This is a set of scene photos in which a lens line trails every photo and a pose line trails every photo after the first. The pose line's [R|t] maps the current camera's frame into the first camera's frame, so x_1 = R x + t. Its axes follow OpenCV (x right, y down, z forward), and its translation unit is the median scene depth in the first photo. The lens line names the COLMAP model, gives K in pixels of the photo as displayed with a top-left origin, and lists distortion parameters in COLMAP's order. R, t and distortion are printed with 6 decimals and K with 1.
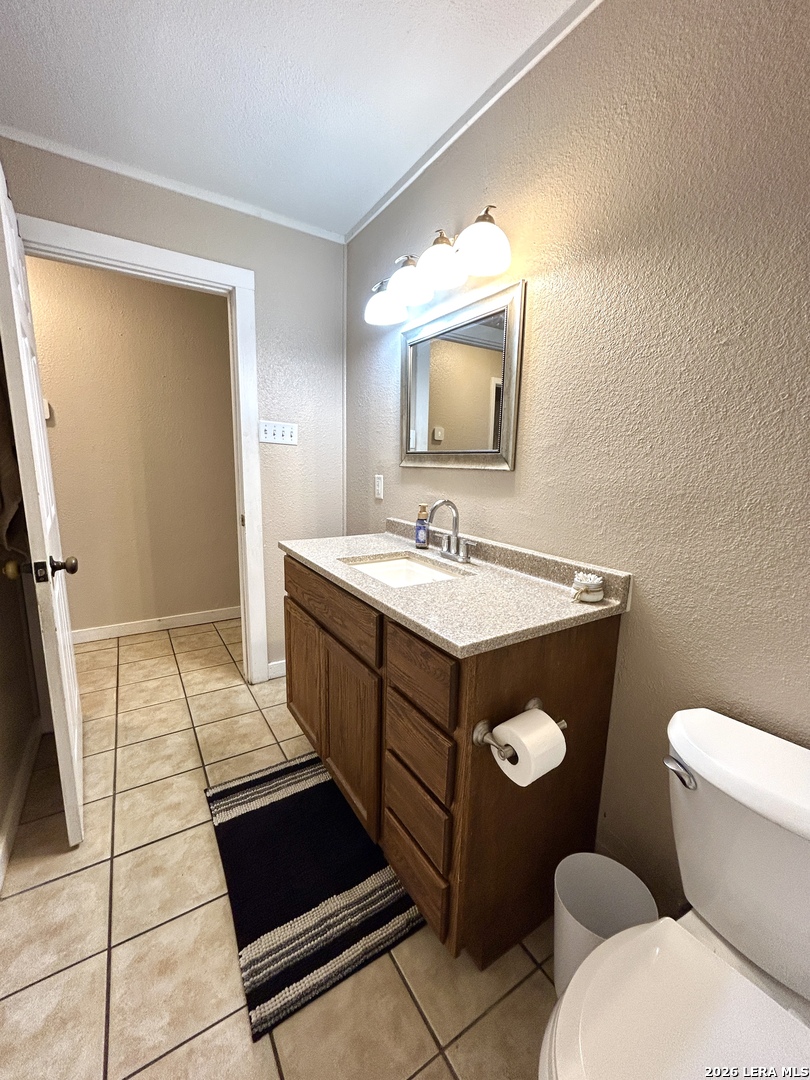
lens RADIAL K [[441.1, 0, 407.6], [0, 441.1, 540.5], [0, 0, 1]] dist [-0.002350, 0.001415]
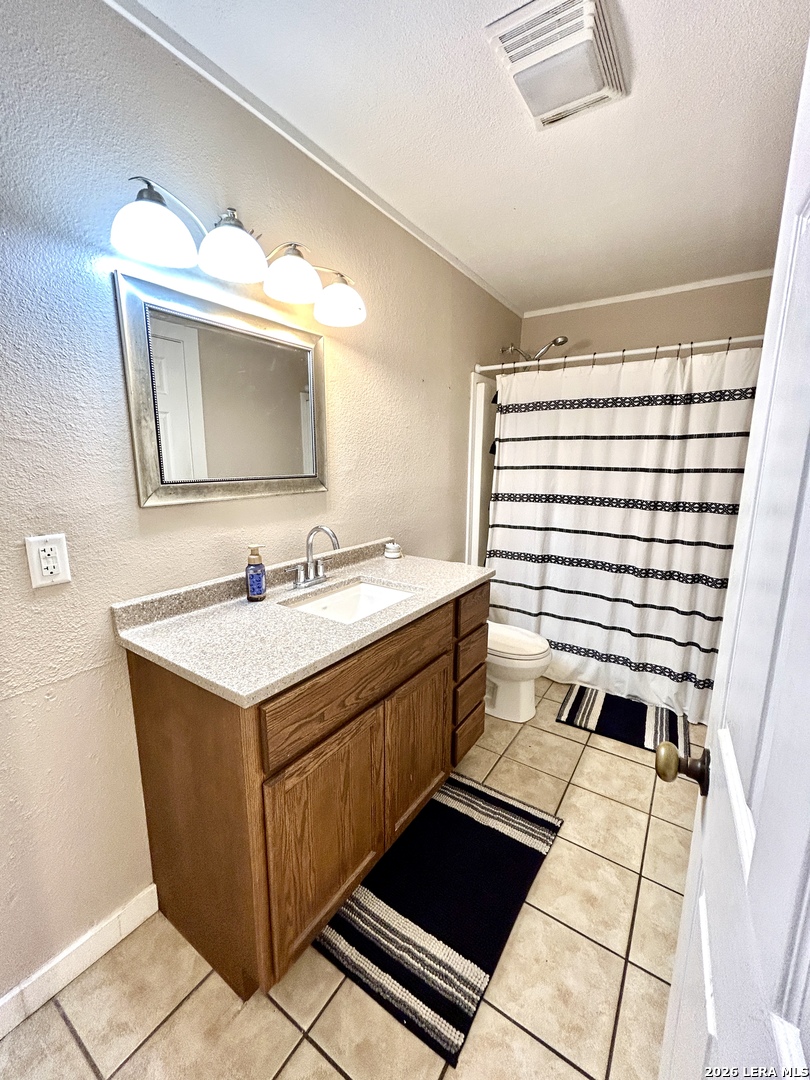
lens RADIAL K [[441.1, 0, 405.7], [0, 441.1, 537.8], [0, 0, 1]] dist [-0.002350, 0.001415]
pose [[-0.400583, -0.188532, 0.896654, -1.011941], [0.146895, 0.952729, 0.265948, -0.344055], [-0.904409, 0.238248, -0.353953, 1.332585]]
